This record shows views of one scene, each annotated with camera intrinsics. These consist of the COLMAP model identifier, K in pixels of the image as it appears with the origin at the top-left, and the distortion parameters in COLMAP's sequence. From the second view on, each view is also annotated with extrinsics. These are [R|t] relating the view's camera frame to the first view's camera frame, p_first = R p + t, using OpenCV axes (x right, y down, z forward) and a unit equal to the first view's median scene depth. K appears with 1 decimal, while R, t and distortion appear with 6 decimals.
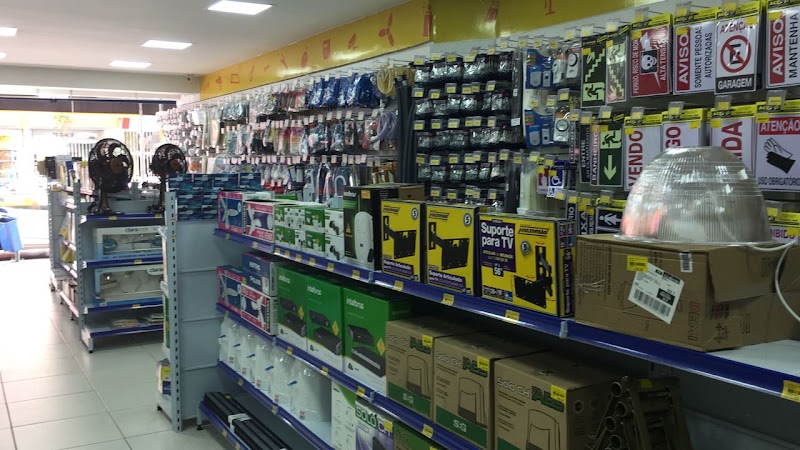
lens RADIAL K [[760.2, 0, 400.0], [0, 760.2, 225.0], [0, 0, 1]] dist [0.063041, 0.000741]
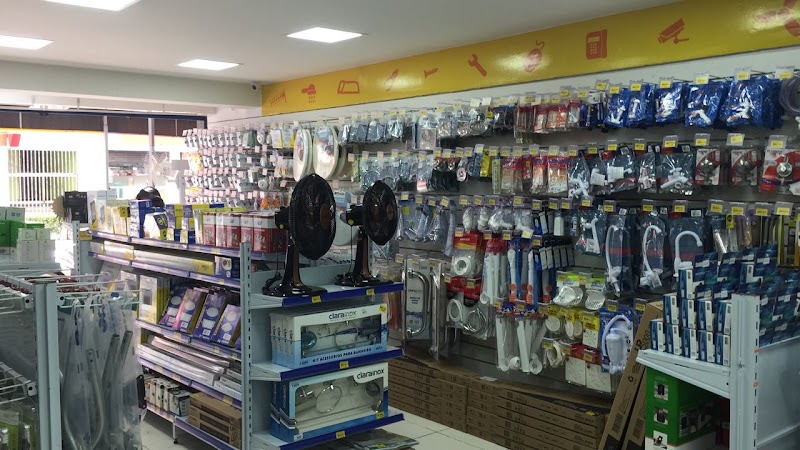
lens RADIAL K [[760.2, 0, 400.0], [0, 760.2, 225.0], [0, 0, 1]] dist [0.063041, 0.000741]
pose [[0.983743, -0.011923, 0.179188, -0.357798], [0.016229, 0.999613, -0.022586, -0.047301], [-0.178849, 0.025127, 0.983556, 0.312534]]
